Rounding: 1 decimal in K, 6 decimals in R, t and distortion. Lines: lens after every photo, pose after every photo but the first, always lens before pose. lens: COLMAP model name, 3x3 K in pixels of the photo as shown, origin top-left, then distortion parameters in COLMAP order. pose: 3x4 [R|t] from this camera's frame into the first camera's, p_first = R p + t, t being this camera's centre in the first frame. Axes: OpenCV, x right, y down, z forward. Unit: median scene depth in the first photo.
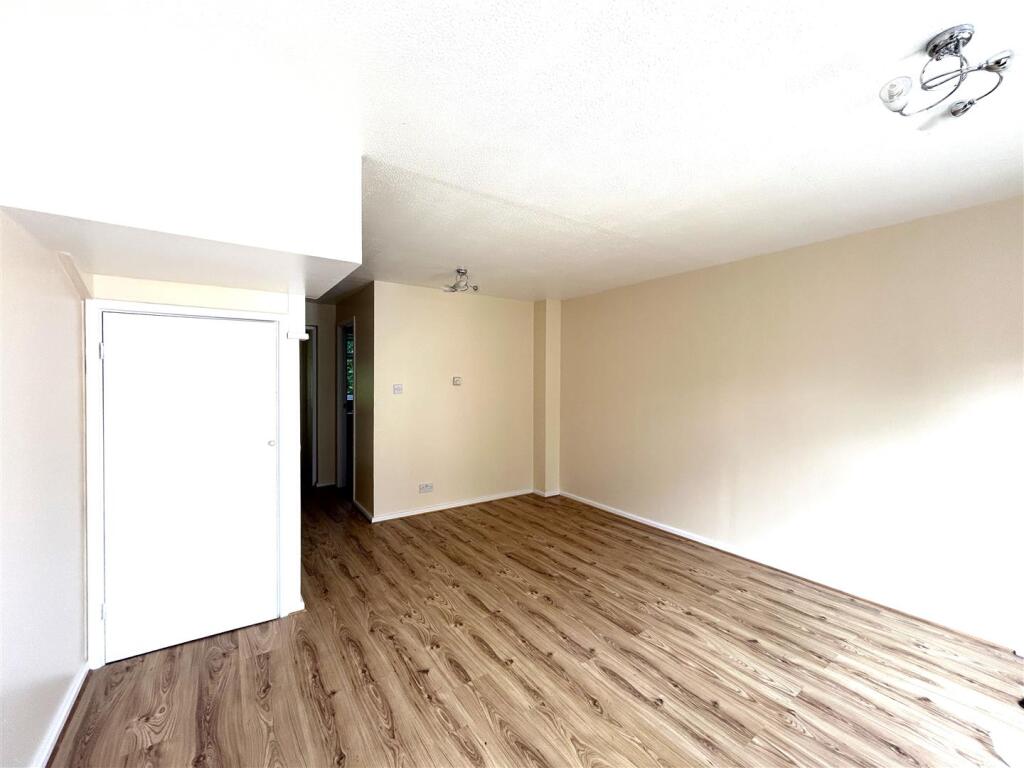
lens RADIAL K [[415.0, 0, 511.8], [0, 415.0, 383.3], [0, 0, 1]] dist [-0.002391, 0.000949]
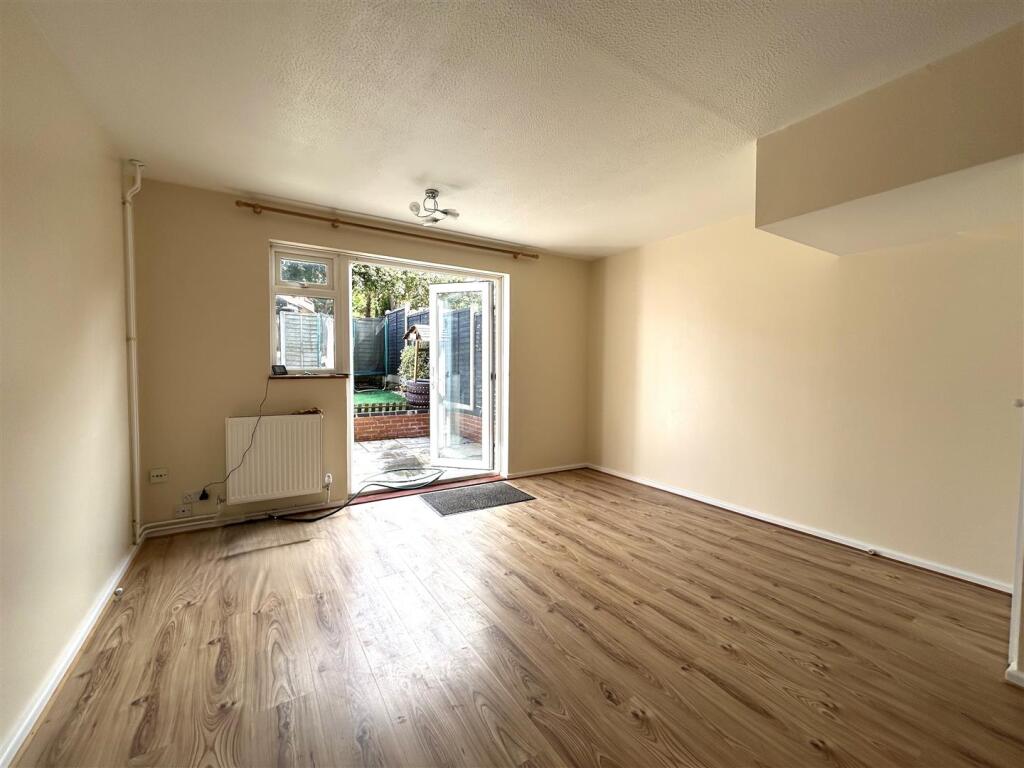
lens RADIAL K [[415.0, 0, 512.0], [0, 415.0, 382.4], [0, 0, 1]] dist [-0.002391, 0.000949]
pose [[-0.998785, -0.010978, 0.048046, 0.247682], [-0.008726, 0.998866, 0.046814, 0.098165], [-0.048506, 0.046337, -0.997747, 1.944853]]
